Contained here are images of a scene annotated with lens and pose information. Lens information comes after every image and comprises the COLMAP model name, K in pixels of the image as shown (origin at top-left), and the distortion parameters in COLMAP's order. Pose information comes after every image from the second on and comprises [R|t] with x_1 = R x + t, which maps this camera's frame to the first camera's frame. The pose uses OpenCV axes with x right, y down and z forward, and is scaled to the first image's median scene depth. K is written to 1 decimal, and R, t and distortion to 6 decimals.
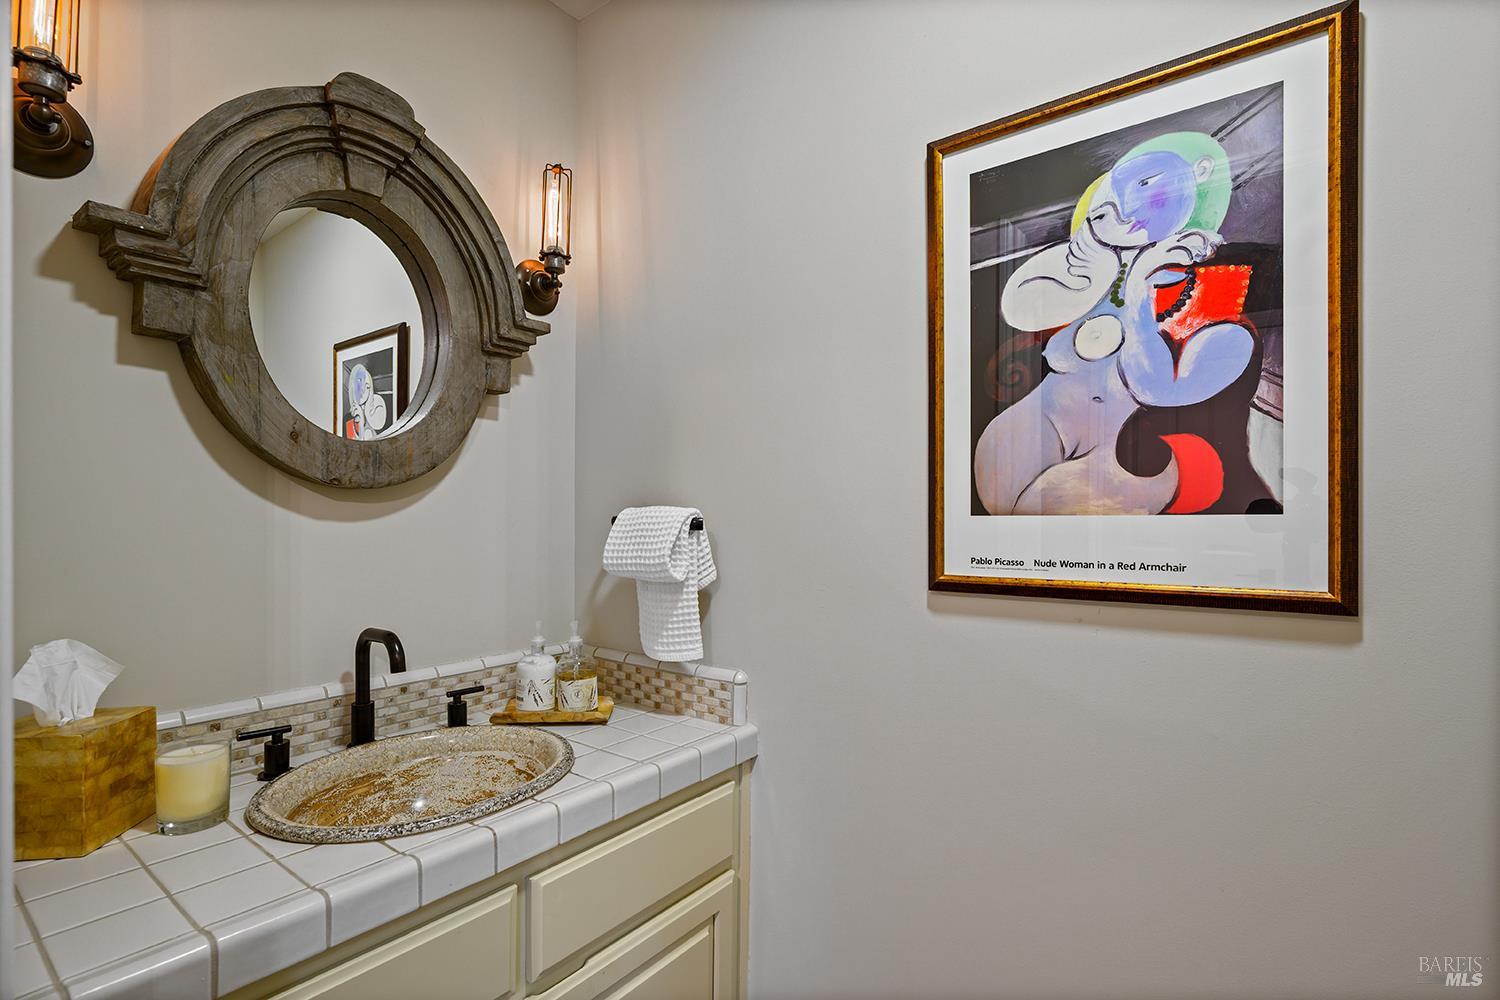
lens RADIAL K [[699.7, 0, 743.6], [0, 699.7, 514.7], [0, 0, 1]] dist [0.003531, 0.000007]
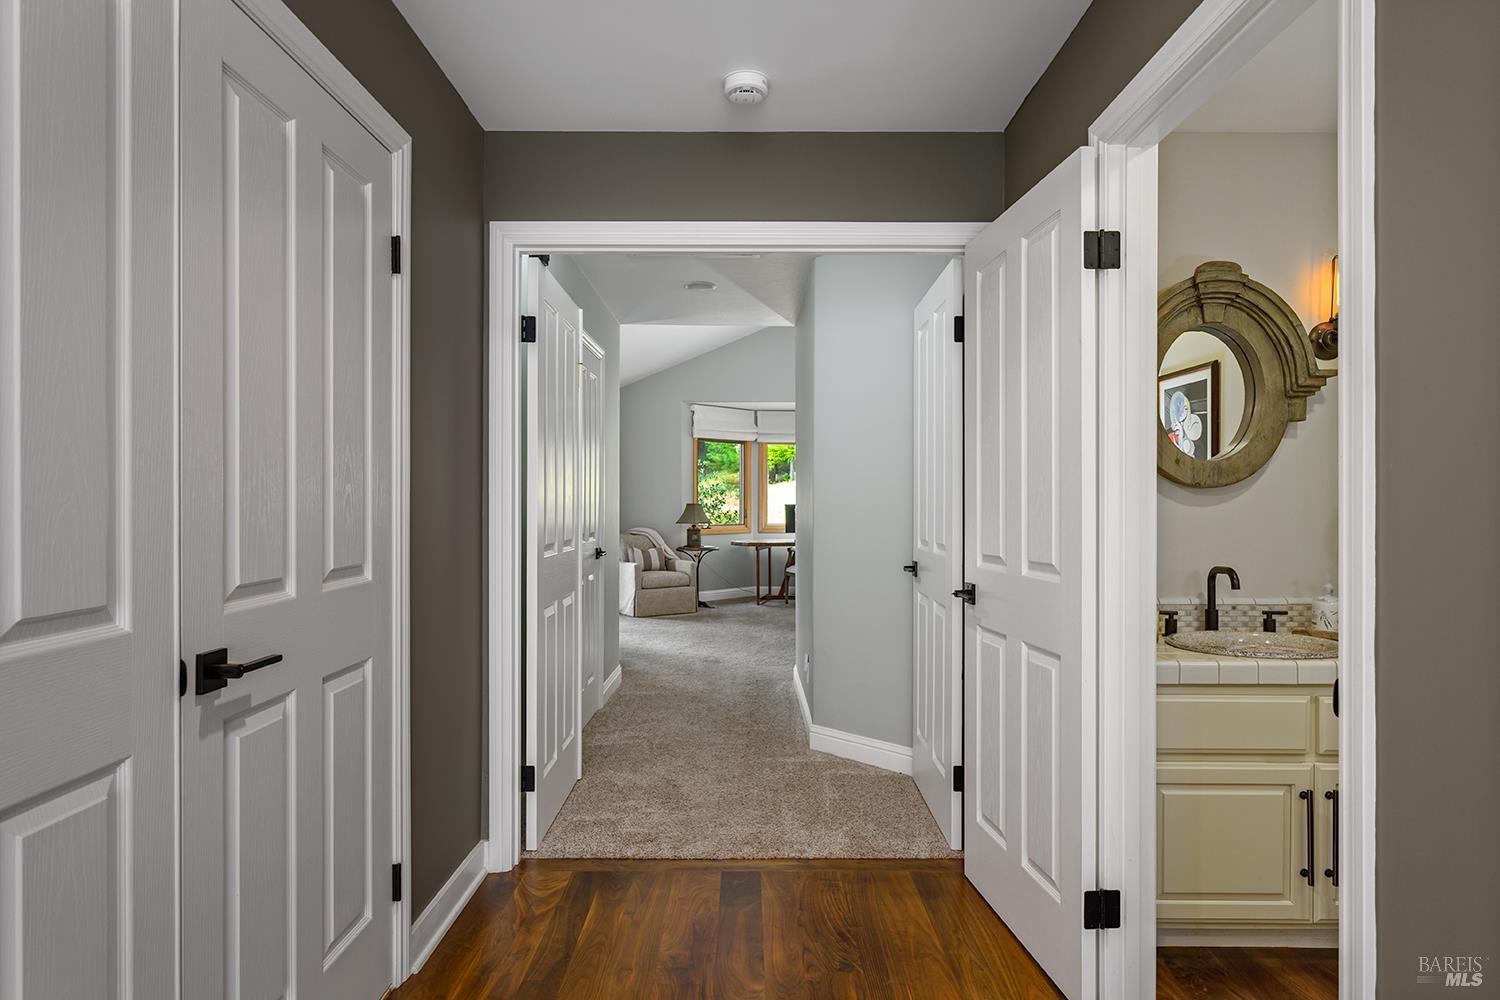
lens RADIAL K [[825.0, 0, 742.3], [0, 825.0, 510.8], [0, 0, 1]] dist [-0.014366, 0.001179]
pose [[0.599935, -0.001167, -0.800048, 0.360884], [0.004947, 0.999985, 0.002250, 0.009353], [0.800033, -0.005308, 0.599932, -1.064473]]
